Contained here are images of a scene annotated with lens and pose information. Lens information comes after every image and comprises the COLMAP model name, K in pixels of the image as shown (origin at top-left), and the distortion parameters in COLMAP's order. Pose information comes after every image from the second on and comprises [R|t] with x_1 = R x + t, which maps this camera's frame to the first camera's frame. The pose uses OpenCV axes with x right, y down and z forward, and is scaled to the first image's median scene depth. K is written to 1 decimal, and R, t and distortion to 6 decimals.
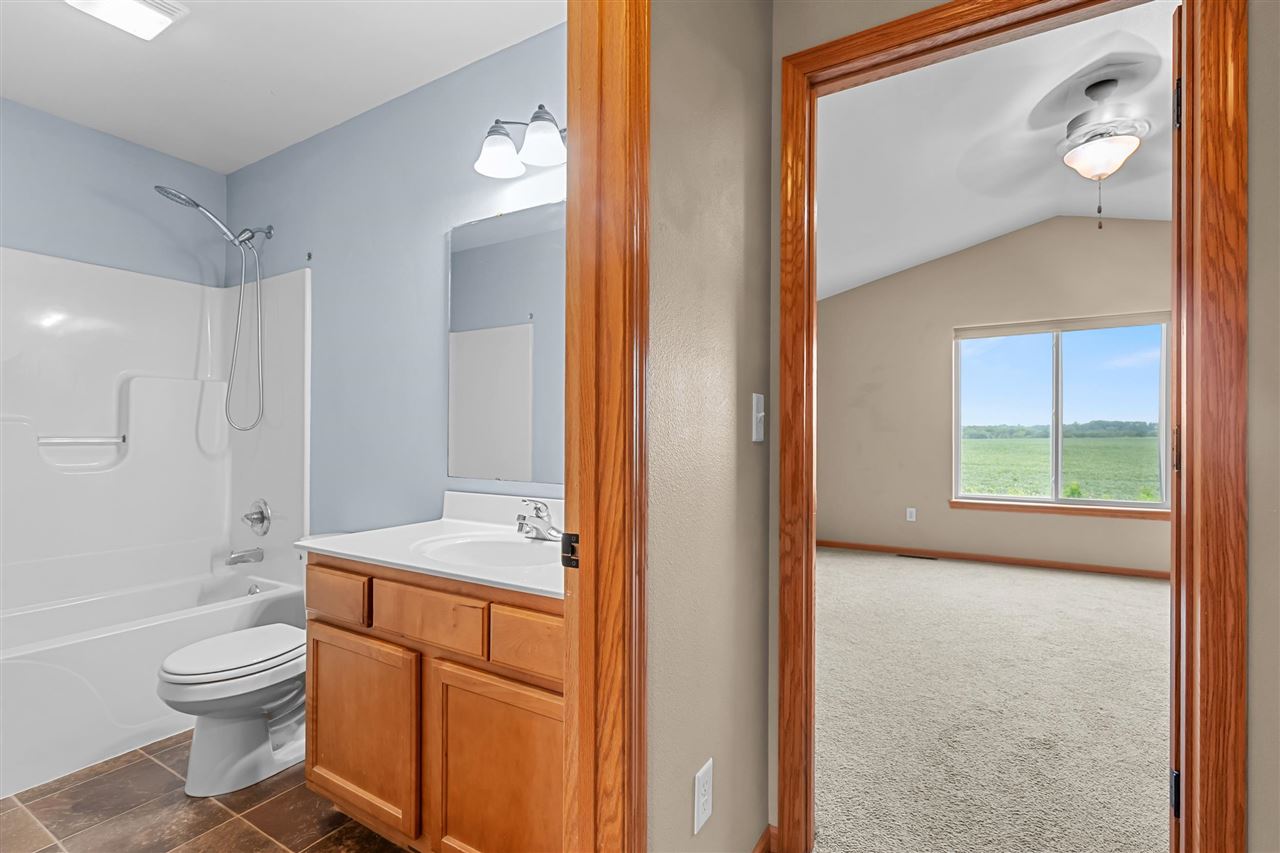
lens RADIAL K [[576.0, 0, 640.4], [0, 576.0, 430.4], [0, 0, 1]] dist [-0.002079, 0.000572]
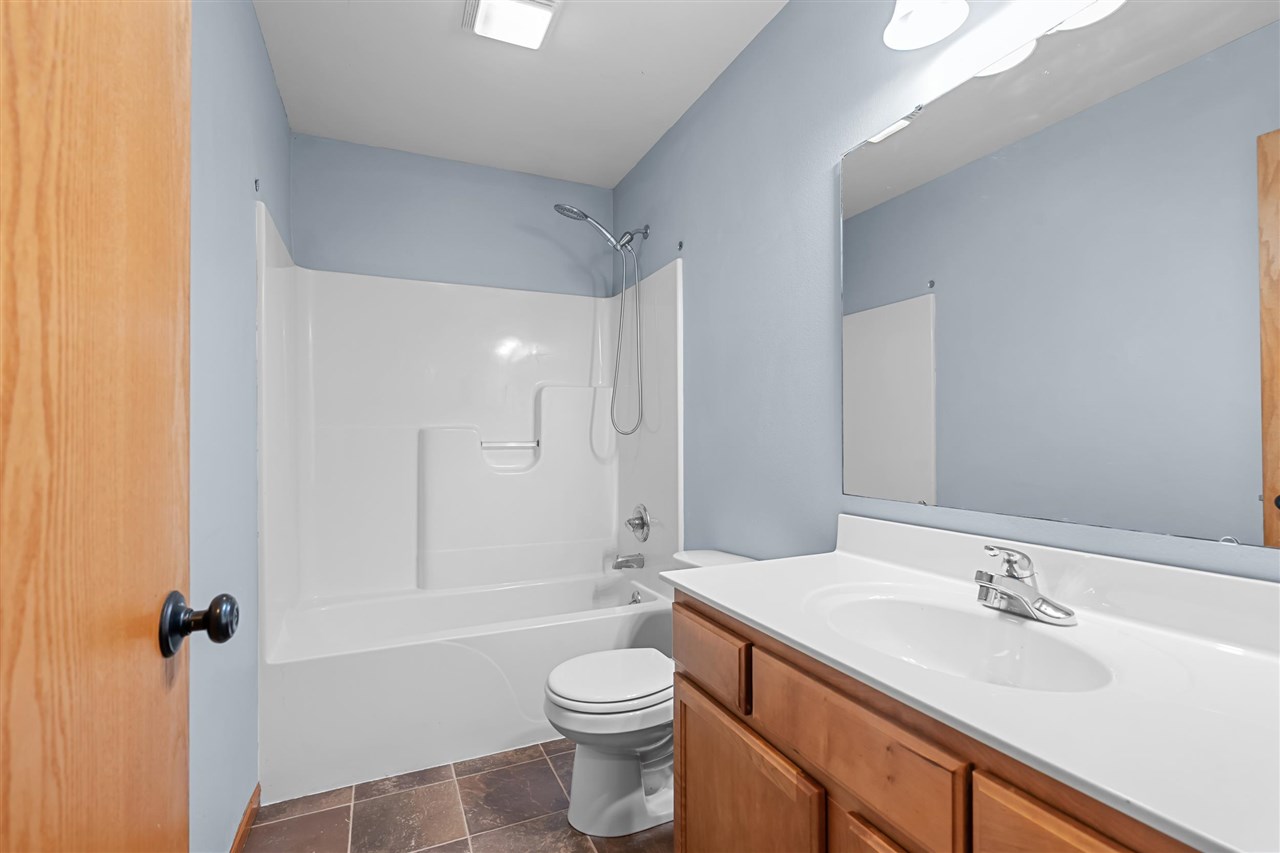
lens RADIAL K [[583.8, 0, 640.4], [0, 583.8, 440.2], [0, 0, 1]] dist [-0.001635, 0.000048]
pose [[0.819479, -0.005357, -0.573084, -0.137467], [0.012338, 0.999889, 0.008296, 0.002578], [0.572976, -0.013869, 0.819455, 0.282781]]
